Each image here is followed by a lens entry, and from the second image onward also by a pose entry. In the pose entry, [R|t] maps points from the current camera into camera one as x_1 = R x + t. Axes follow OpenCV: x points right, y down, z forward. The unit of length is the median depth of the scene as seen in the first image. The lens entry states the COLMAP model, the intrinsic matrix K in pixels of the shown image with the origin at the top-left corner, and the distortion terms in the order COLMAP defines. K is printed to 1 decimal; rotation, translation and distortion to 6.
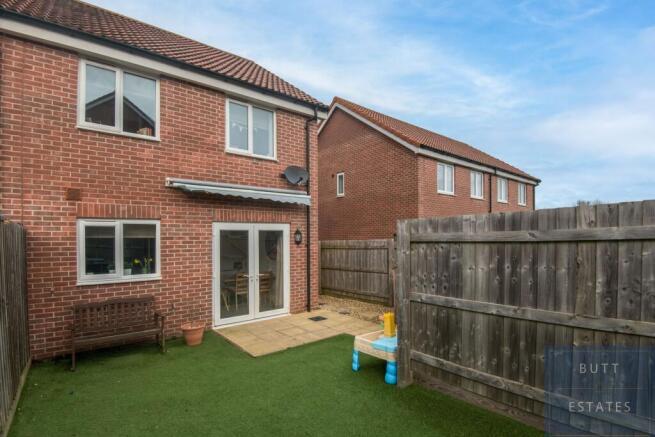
lens RADIAL K [[318.8, 0, 323.0], [0, 318.8, 242.3], [0, 0, 1]] dist [-0.013551, -0.001977]
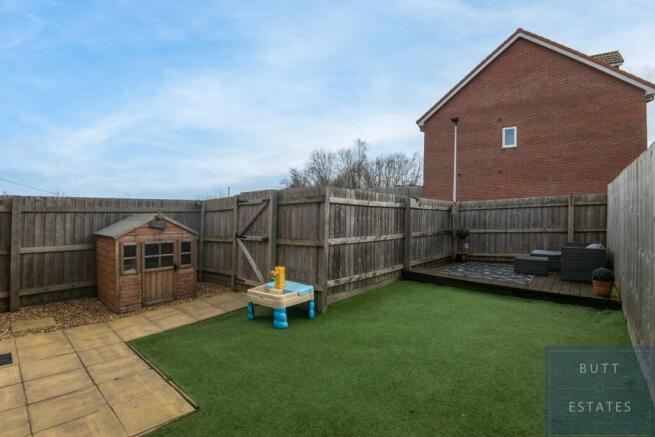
lens RADIAL K [[318.8, 0, 323.7], [0, 318.8, 214.3], [0, 0, 1]] dist [-0.013551, -0.001977]
pose [[-0.167339, 0.004701, 0.985888, -1.260813], [-0.012132, 0.999903, -0.006827, 0.066372], [-0.985825, -0.013104, -0.167266, 1.454300]]
